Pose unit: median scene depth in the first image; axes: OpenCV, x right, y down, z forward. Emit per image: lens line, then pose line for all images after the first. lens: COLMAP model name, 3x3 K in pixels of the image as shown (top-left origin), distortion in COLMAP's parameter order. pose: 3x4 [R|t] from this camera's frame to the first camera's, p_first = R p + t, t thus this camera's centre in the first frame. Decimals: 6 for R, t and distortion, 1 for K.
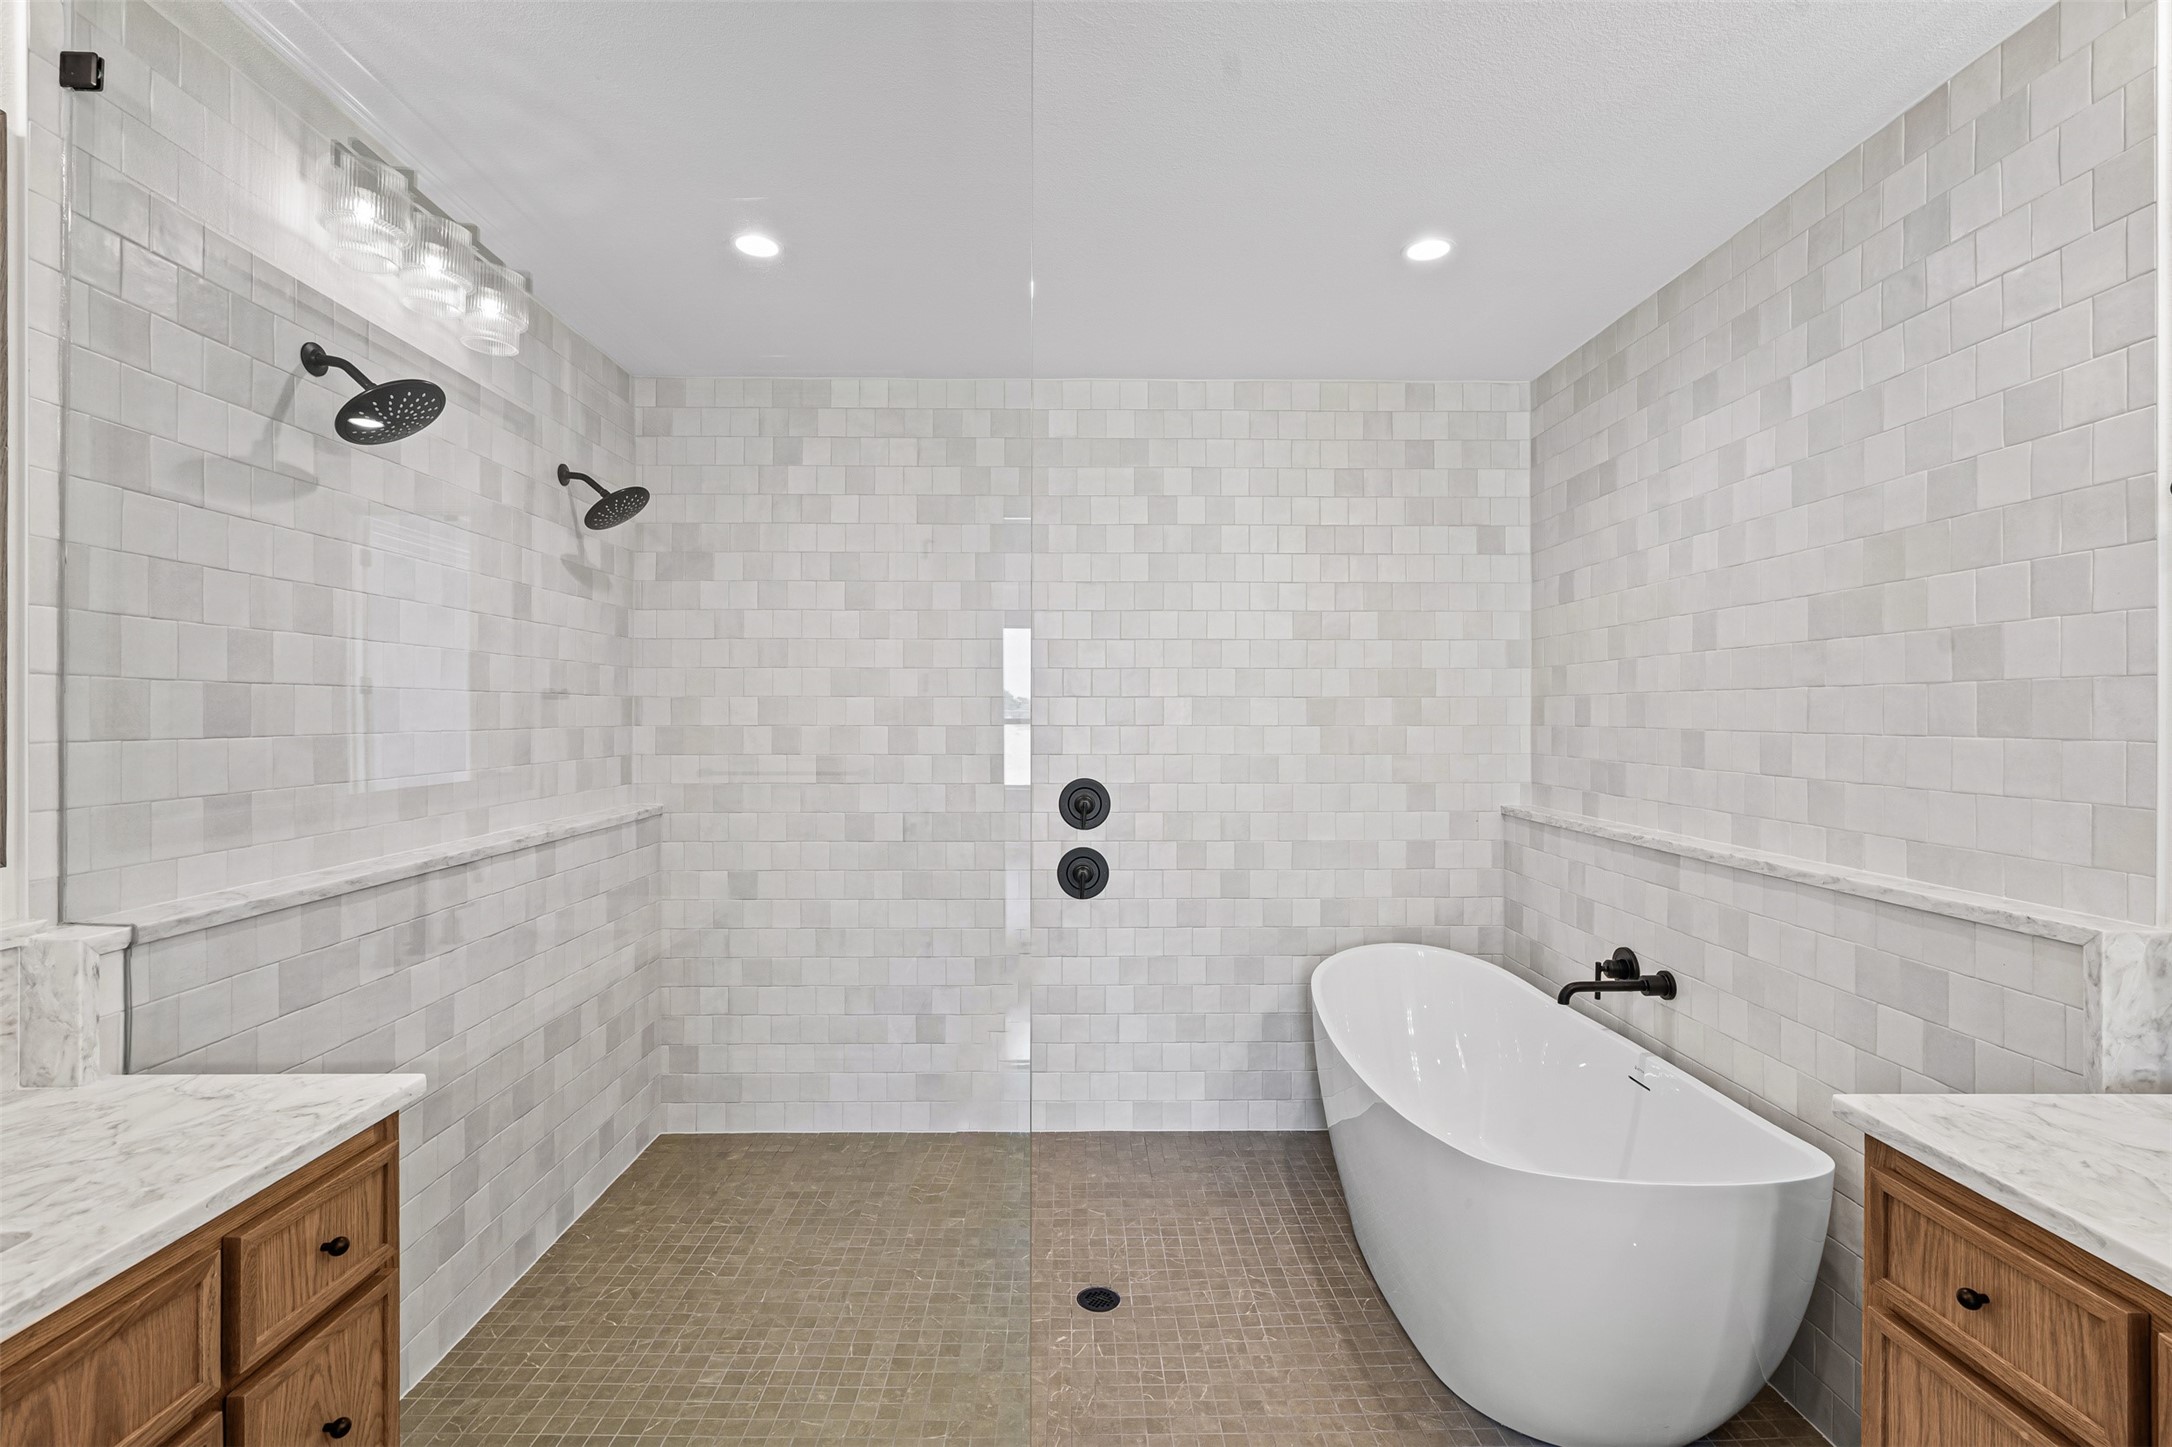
lens RADIAL K [[987.1, 0, 1083.2], [0, 987.1, 706.9], [0, 0, 1]] dist [-0.005791, 0.002178]
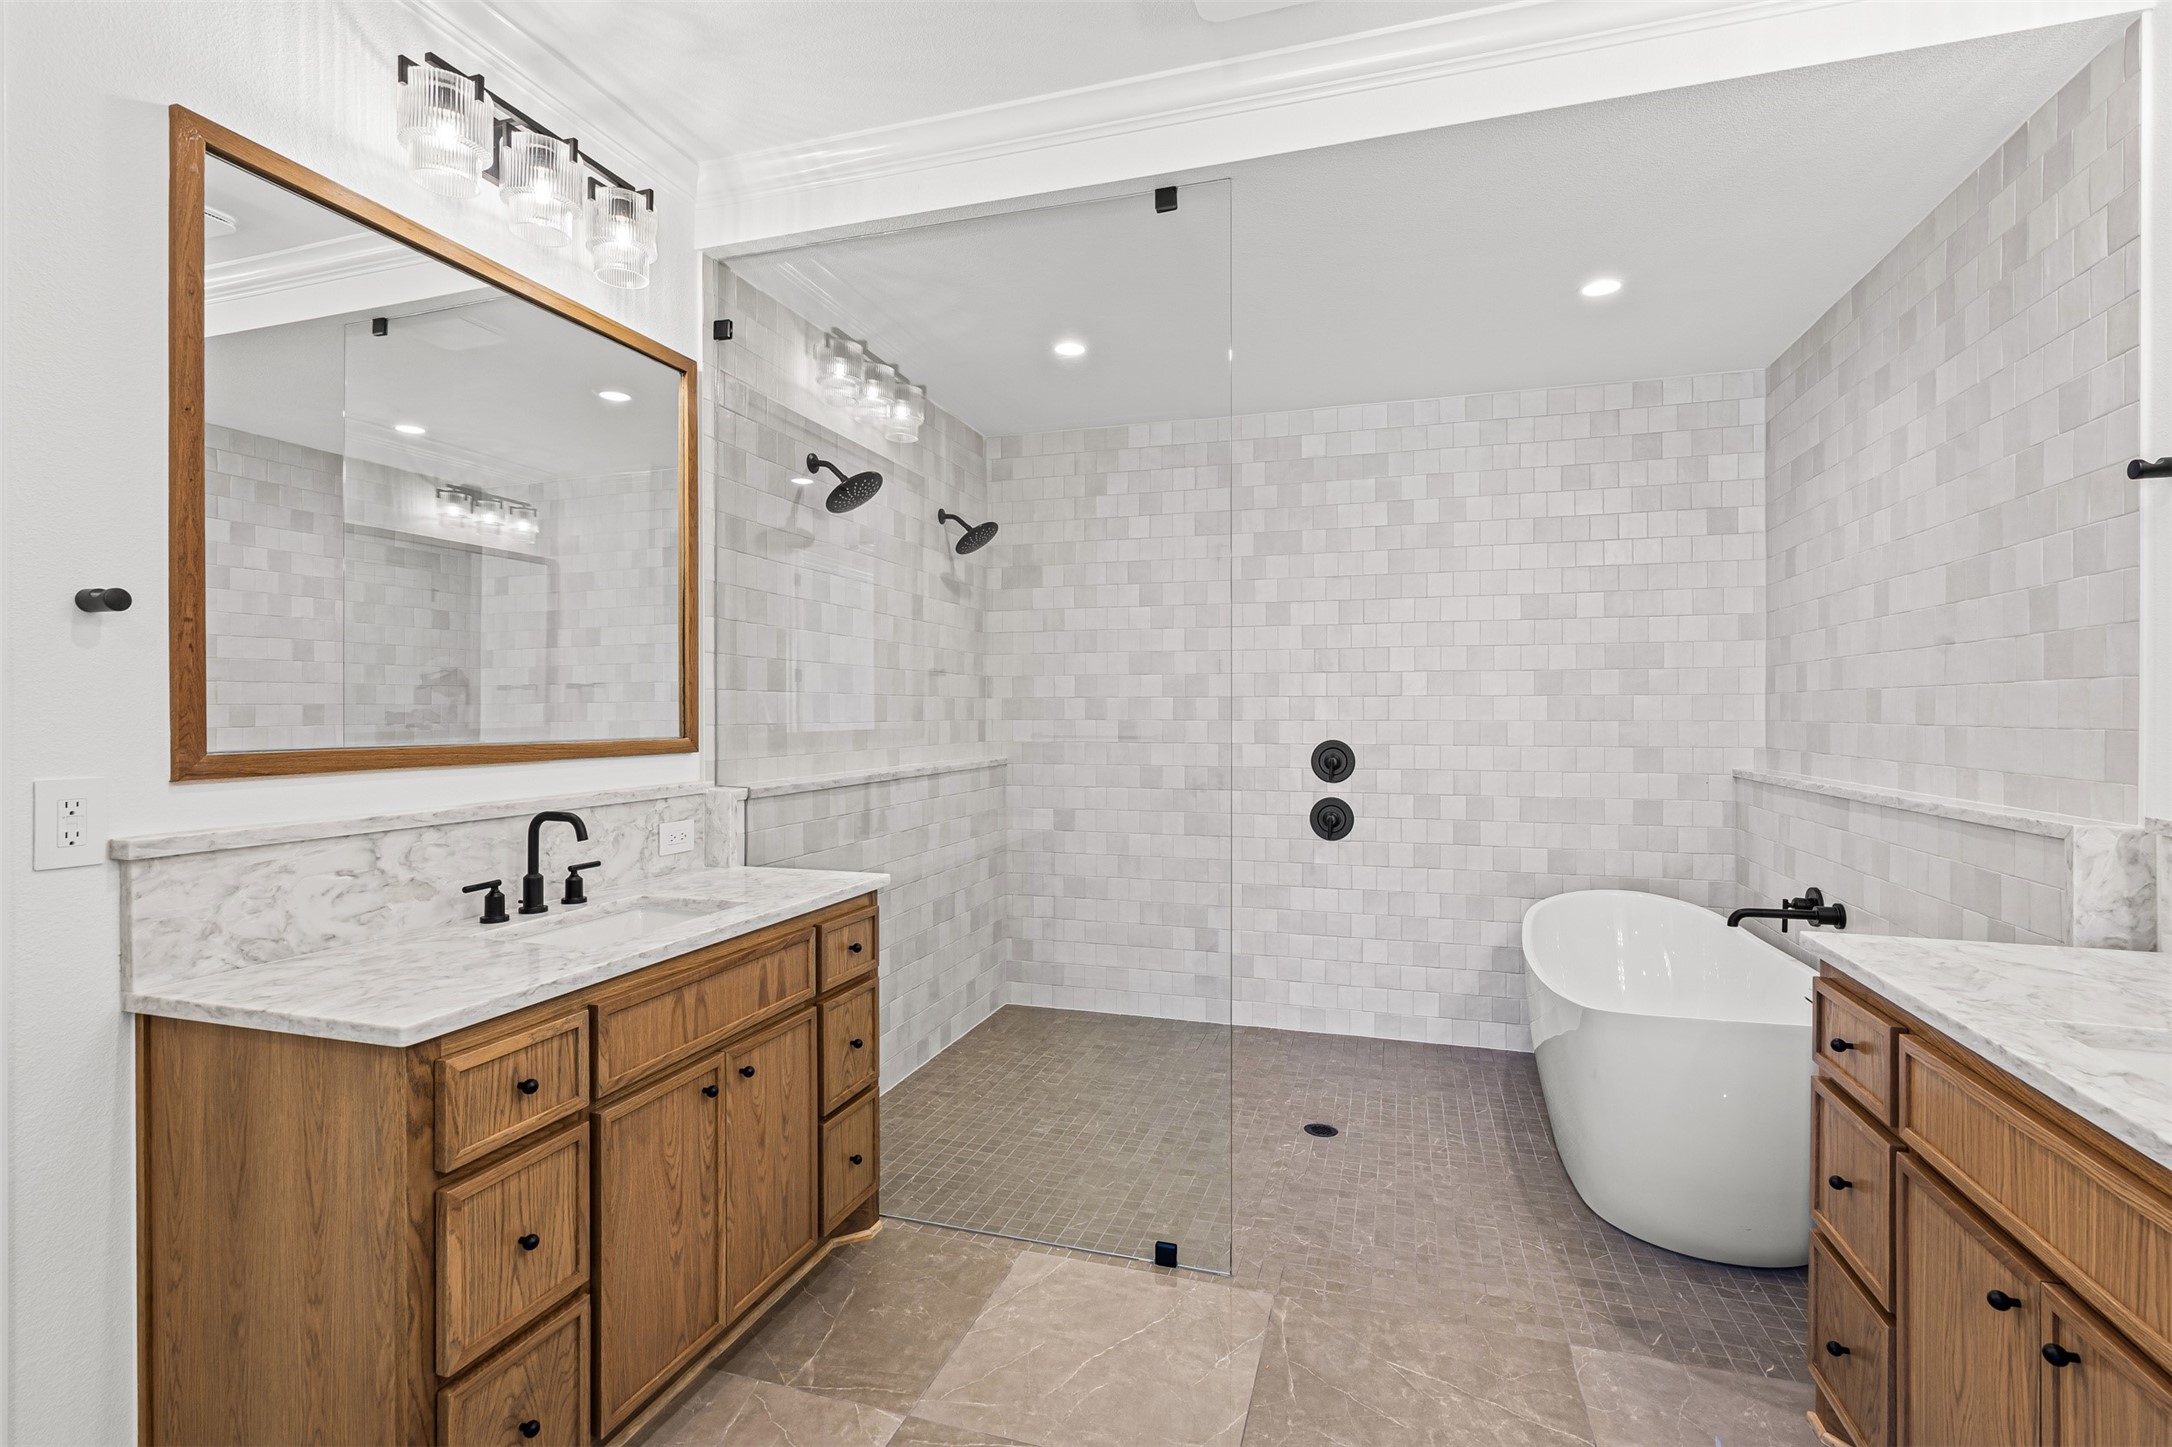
lens RADIAL K [[987.1, 0, 1083.2], [0, 987.1, 706.9], [0, 0, 1]] dist [-0.005791, 0.002178]
pose [[0.949451, -0.001644, -0.313911, 0.115920], [0.002921, 0.999989, 0.003599, 0.034501], [0.313902, -0.004334, 0.949446, -0.301772]]
